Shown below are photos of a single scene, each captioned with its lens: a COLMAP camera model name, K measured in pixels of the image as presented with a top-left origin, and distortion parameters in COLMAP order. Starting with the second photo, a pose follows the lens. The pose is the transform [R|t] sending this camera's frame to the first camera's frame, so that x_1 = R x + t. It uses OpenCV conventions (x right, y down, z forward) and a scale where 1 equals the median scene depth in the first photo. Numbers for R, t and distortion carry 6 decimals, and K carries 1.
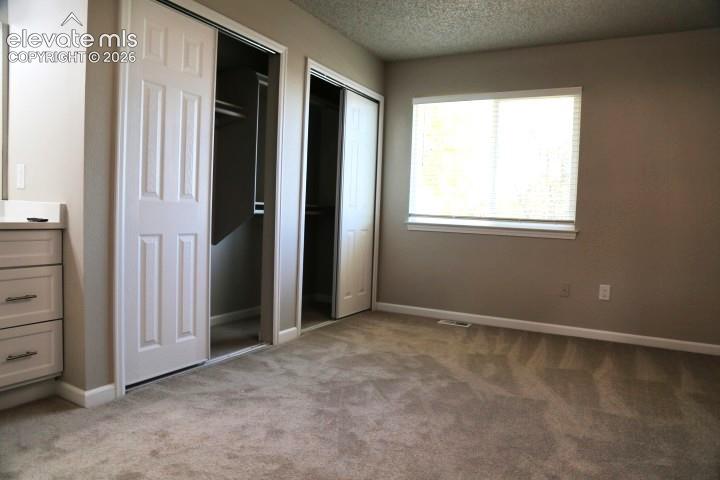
lens RADIAL K [[493.8, 0, 360.2], [0, 493.8, 243.6], [0, 0, 1]] dist [-0.110278, 0.057007]
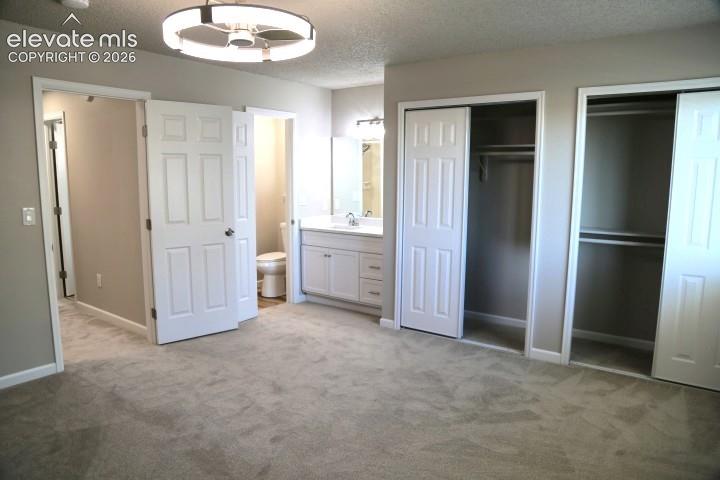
lens RADIAL K [[493.8, 0, 360.5], [0, 493.8, 238.8], [0, 0, 1]] dist [-0.110278, 0.057007]
pose [[-0.127641, 0.090811, -0.987654, 1.200478], [-0.072572, 0.992275, 0.100614, -0.188176], [0.989162, 0.084518, -0.120065, 0.908234]]
